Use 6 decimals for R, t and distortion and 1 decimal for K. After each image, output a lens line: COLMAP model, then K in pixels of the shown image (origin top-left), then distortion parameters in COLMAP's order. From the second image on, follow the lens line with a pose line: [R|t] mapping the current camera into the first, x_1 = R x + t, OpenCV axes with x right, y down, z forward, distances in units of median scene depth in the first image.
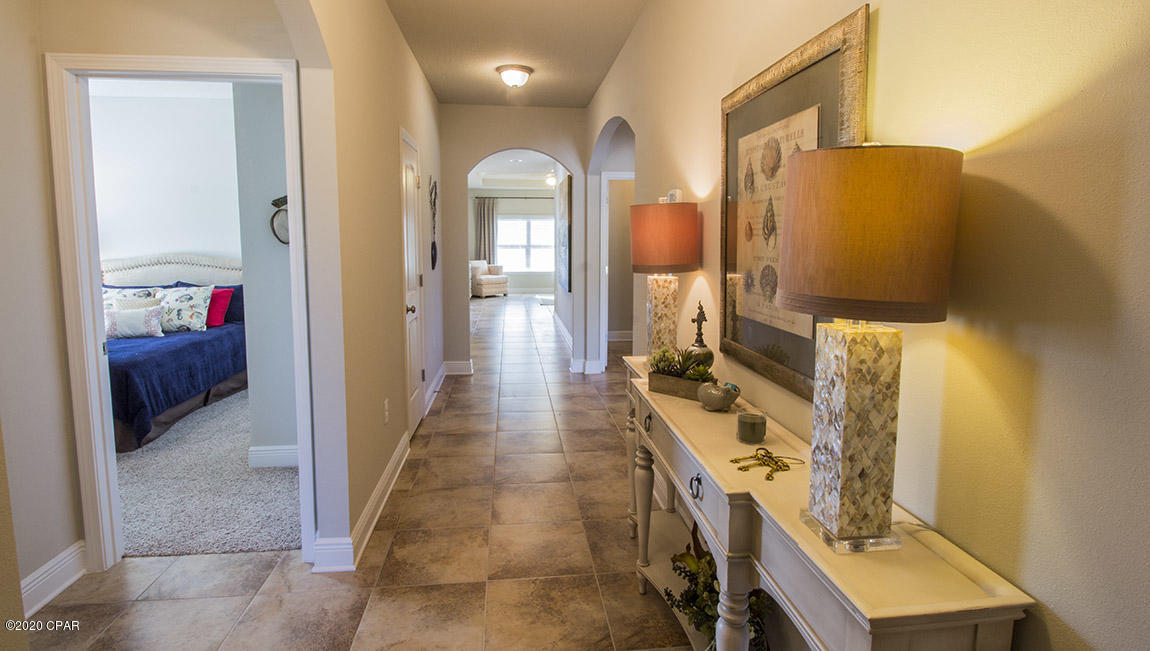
lens RADIAL K [[583.5, 0, 571.6], [0, 583.5, 295.0], [0, 0, 1]] dist [-0.003352, -0.000536]
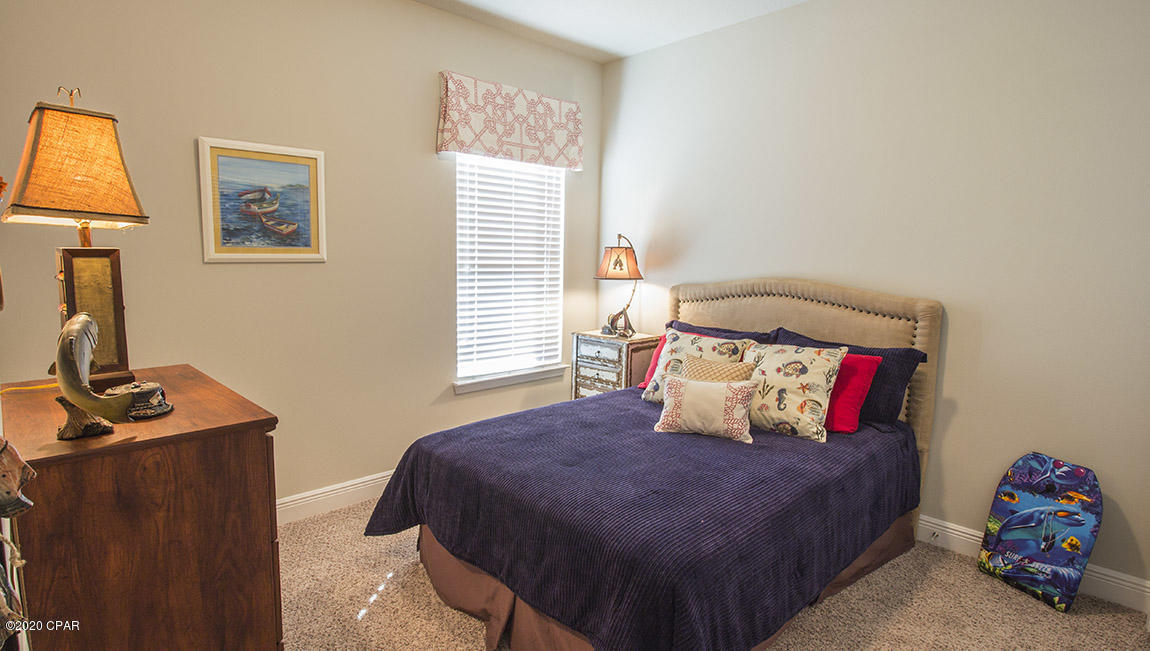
lens RADIAL K [[583.5, 0, 572.3], [0, 583.5, 325.1], [0, 0, 1]] dist [-0.003352, -0.000536]
pose [[0.628860, 0.104493, -0.770465, -0.395832], [-0.087080, 0.994159, 0.063756, -0.049006], [0.772627, 0.026998, 0.634287, 0.523859]]
